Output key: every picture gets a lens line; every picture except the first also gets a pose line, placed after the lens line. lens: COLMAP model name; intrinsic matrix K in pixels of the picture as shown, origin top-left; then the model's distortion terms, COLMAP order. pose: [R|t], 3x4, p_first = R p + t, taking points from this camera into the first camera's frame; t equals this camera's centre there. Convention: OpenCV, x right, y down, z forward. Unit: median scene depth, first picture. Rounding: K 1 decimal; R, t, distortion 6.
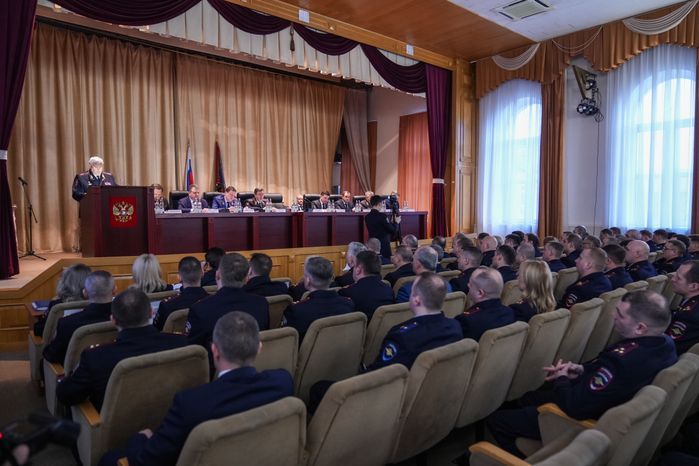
lens RADIAL K [[474.4, 0, 348.3], [0, 474.4, 230.4], [0, 0, 1]] dist [-0.017221, 0.017666]
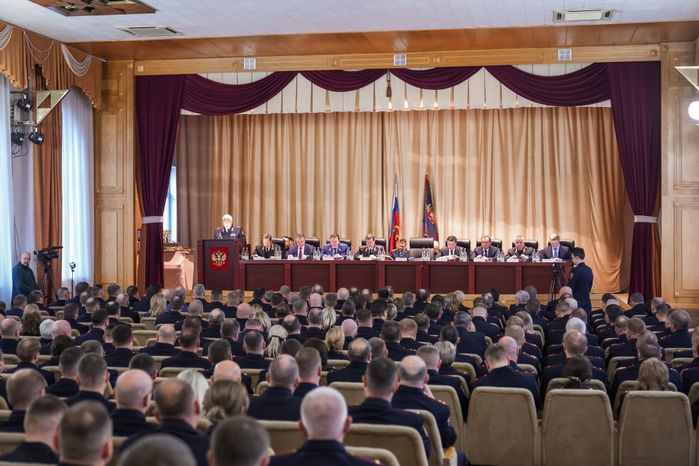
lens RADIAL K [[1167.3, 0, 346.2], [0, 1167.3, 218.8], [0, 0, 1]] dist [0.079052, 0.000000]
pose [[0.611045, -0.006263, -0.791571, 1.487424], [-0.038373, 0.998559, -0.037522, -0.025946], [0.790665, 0.053302, 0.609924, -0.462015]]
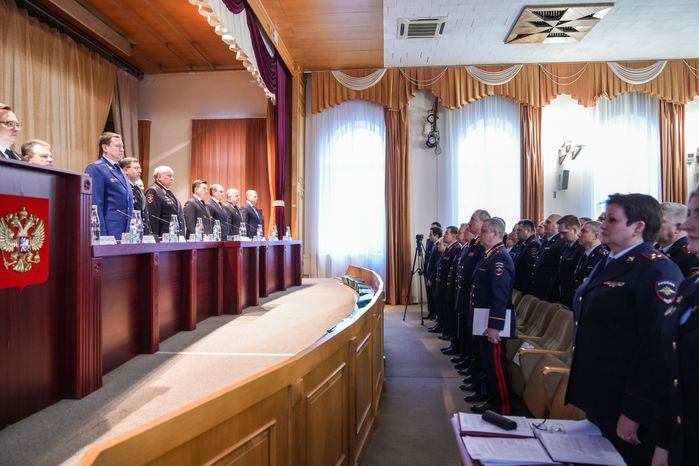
lens RADIAL K [[474.4, 0, 353.4], [0, 474.4, 234.9], [0, 0, 1]] dist [-0.017221, 0.017666]
pose [[0.714416, 0.001967, 0.699718, -0.344841], [0.035908, 0.998575, -0.039469, -0.013375], [-0.698799, 0.053322, 0.713328, 0.370726]]
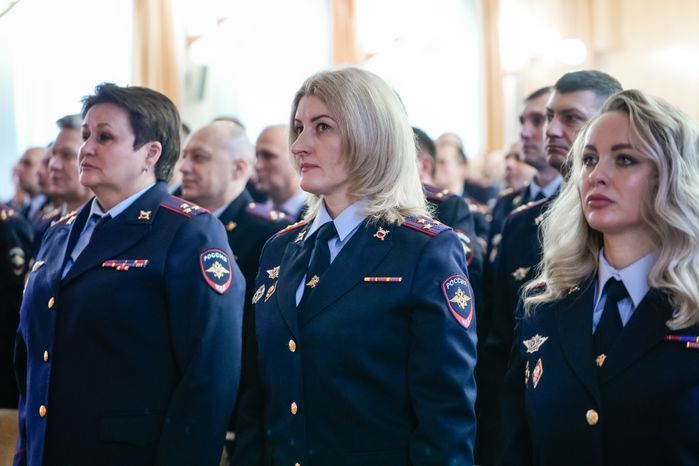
lens RADIAL K [[1526.2, 0, 352.3], [0, 1526.2, 226.8], [0, 0, 1]] dist [0.101356, 0.000000]
pose [[-0.170894, 0.003300, 0.985284, -0.455102], [0.051666, 0.998649, 0.005616, -0.003617], [-0.983934, 0.051865, -0.170834, 0.446652]]
